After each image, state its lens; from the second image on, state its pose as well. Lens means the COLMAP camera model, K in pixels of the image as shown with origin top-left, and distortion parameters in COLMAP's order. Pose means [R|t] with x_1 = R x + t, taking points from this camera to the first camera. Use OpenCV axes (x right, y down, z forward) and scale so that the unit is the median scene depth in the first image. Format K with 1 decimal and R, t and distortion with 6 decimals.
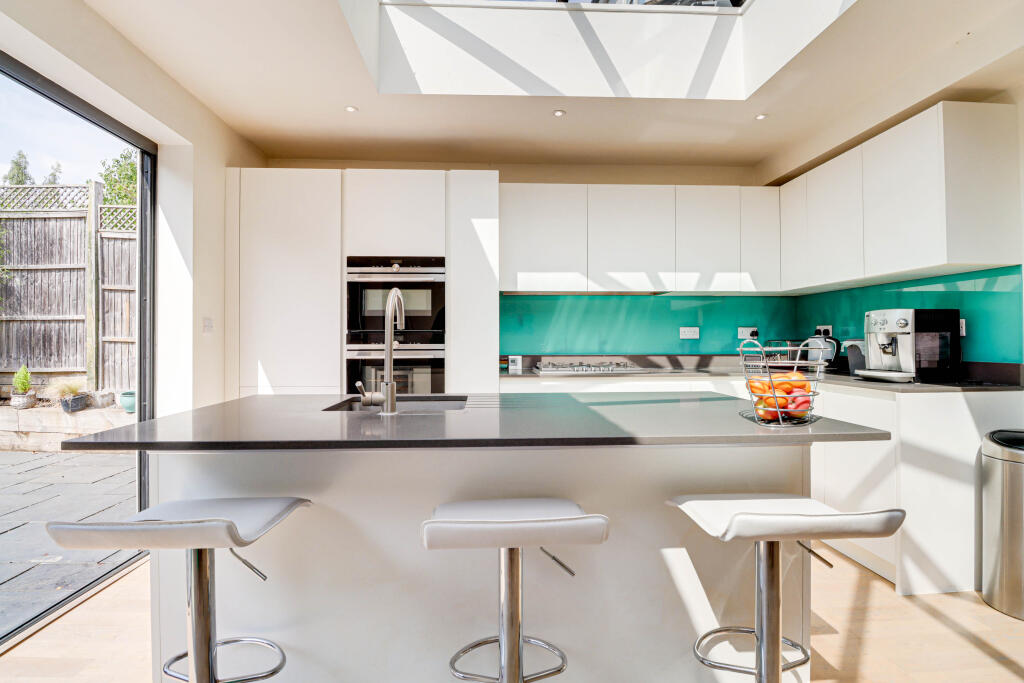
lens RADIAL K [[476.6, 0, 504.4], [0, 476.6, 337.1], [0, 0, 1]] dist [-0.008478, -0.008452]
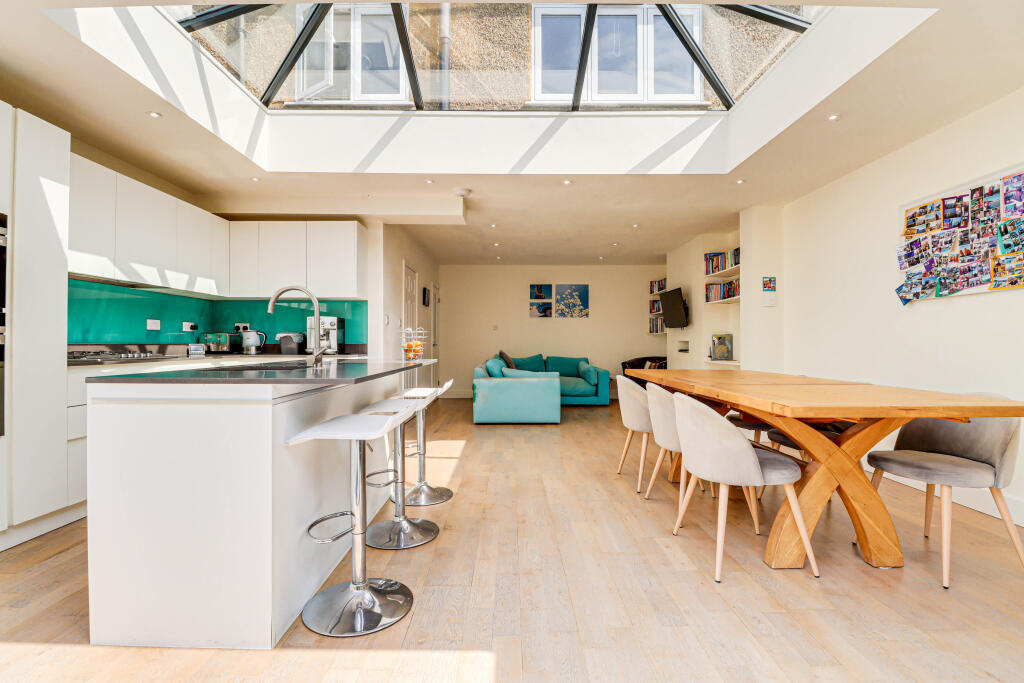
lens RADIAL K [[476.6, 0, 506.8], [0, 476.6, 339.2], [0, 0, 1]] dist [-0.008478, -0.008452]
pose [[0.049085, 0.009391, 0.998750, -0.839525], [-0.009692, 0.999913, -0.008926, 0.034021], [-0.998748, -0.009242, 0.049172, 0.141372]]
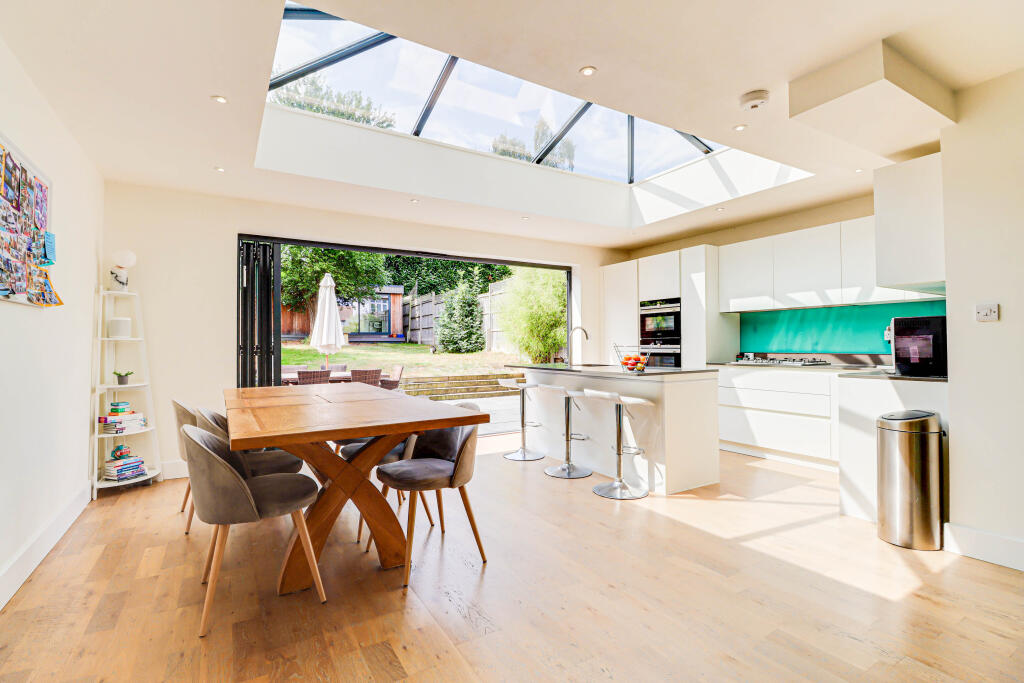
lens RADIAL K [[476.6, 0, 521.6], [0, 476.6, 335.3], [0, 0, 1]] dist [-0.008478, -0.008452]
pose [[0.490775, -0.018669, -0.871087, 1.156775], [0.011981, 0.999820, -0.014678, -0.003019], [0.871204, -0.003233, 0.490910, -0.425435]]
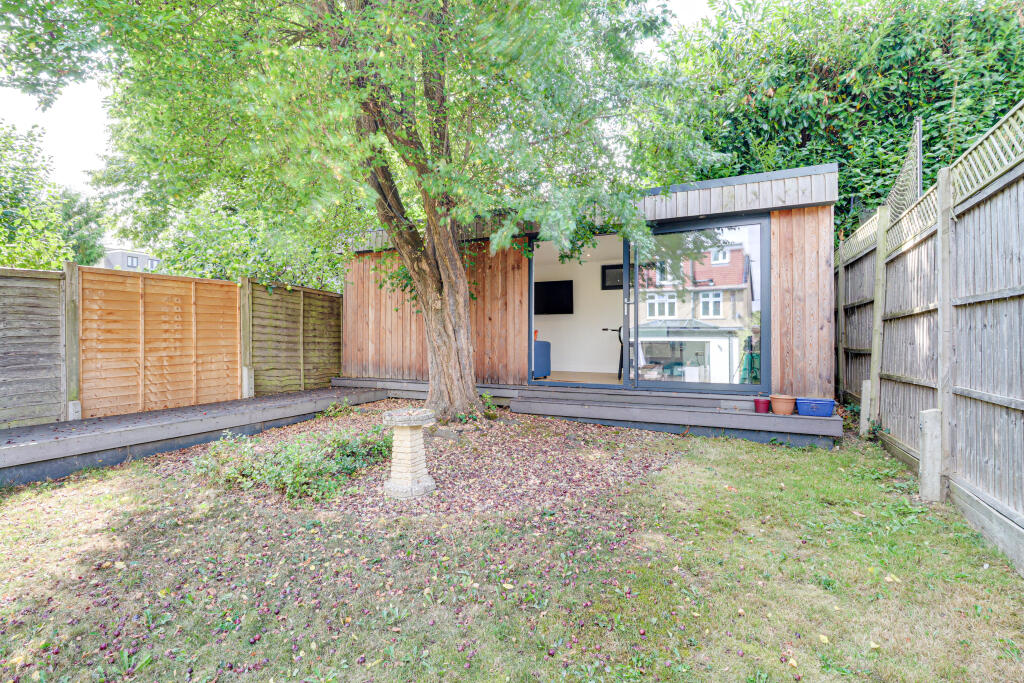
lens RADIAL K [[476.6, 0, 507.0], [0, 476.6, 339.7], [0, 0, 1]] dist [-0.008478, -0.008452]
pose [[-0.435454, -0.006027, -0.900191, -4.397645], [0.003104, 0.999962, -0.008197, -0.328628], [0.900206, -0.006364, -0.435419, 1.331443]]
